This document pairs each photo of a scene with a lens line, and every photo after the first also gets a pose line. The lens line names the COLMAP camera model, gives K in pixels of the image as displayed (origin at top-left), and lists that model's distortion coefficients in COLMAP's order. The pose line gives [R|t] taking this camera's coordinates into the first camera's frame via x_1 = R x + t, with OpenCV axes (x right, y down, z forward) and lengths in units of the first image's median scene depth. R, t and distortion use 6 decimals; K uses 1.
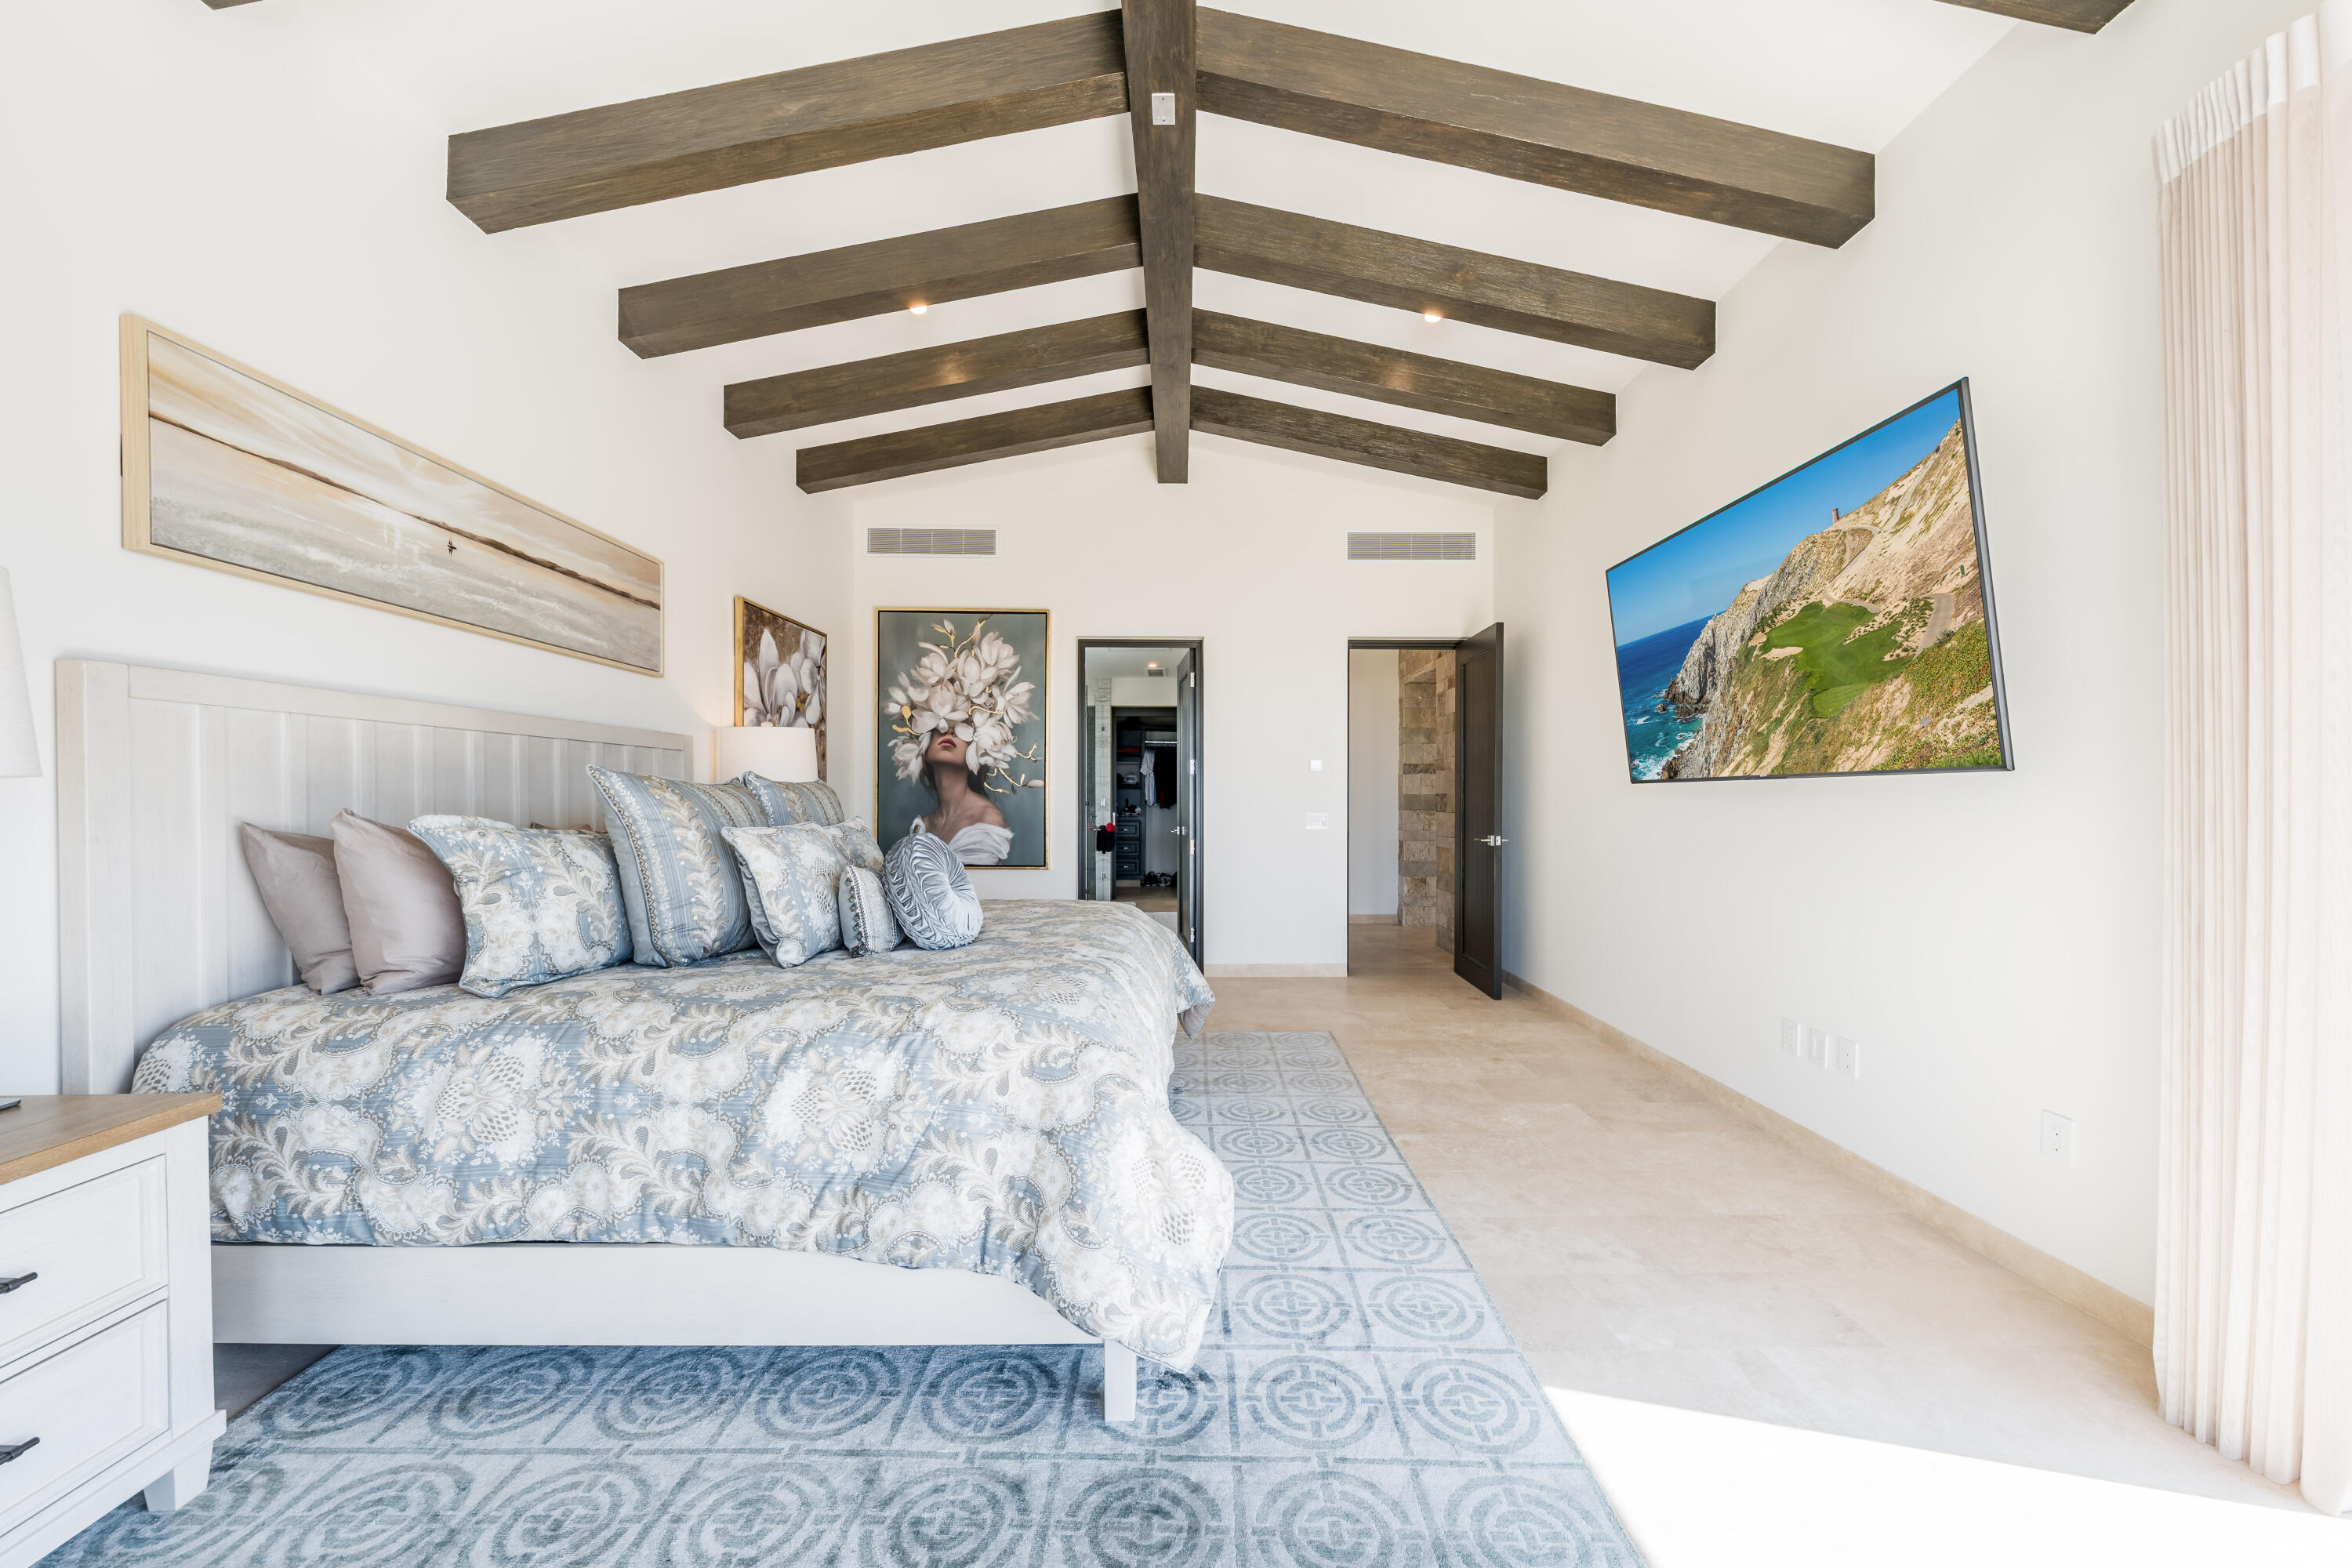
lens RADIAL K [[820.2, 0, 1191.0], [0, 820.2, 799.1], [0, 0, 1]] dist [0.000346, 0.000132]
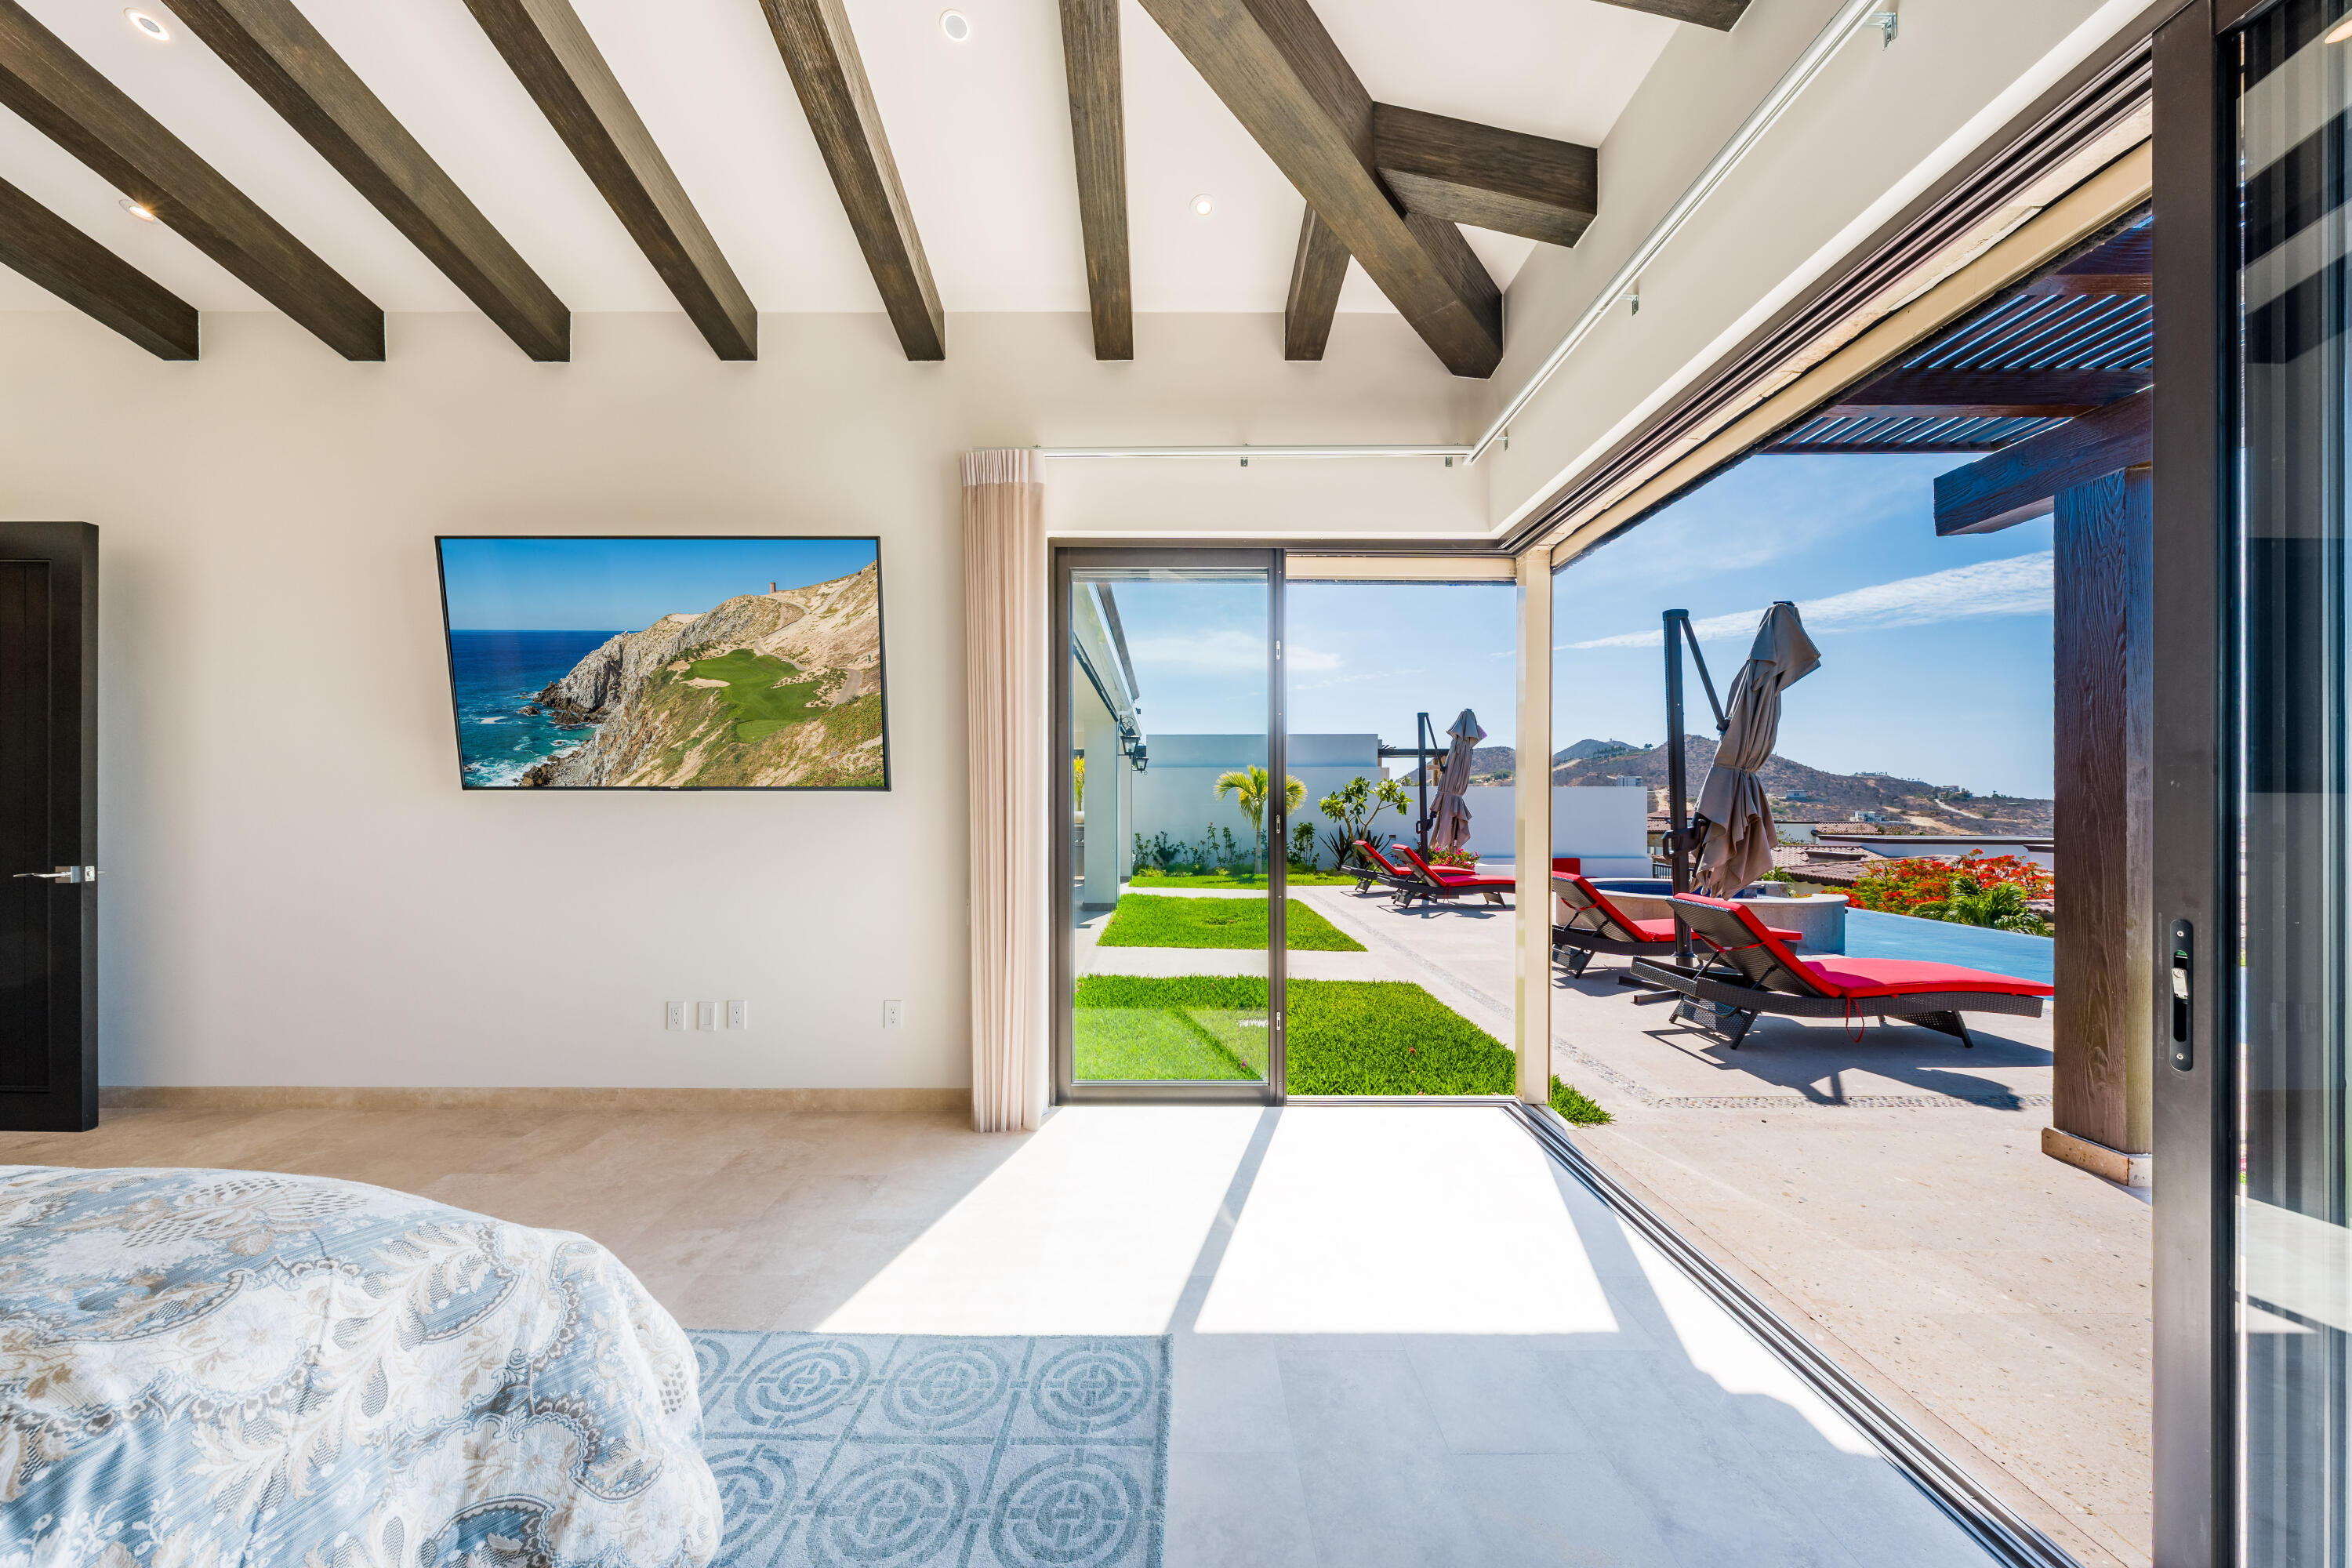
lens RADIAL K [[814.5, 0, 1173.5], [0, 814.5, 809.2], [0, 0, 1]] dist [-0.002482, 0.001547]
pose [[0.014672, 0.000092, 0.999892, -0.421570], [-0.001677, 0.999999, -0.000067, 0.000577], [-0.999891, -0.001675, 0.014672, 0.308808]]
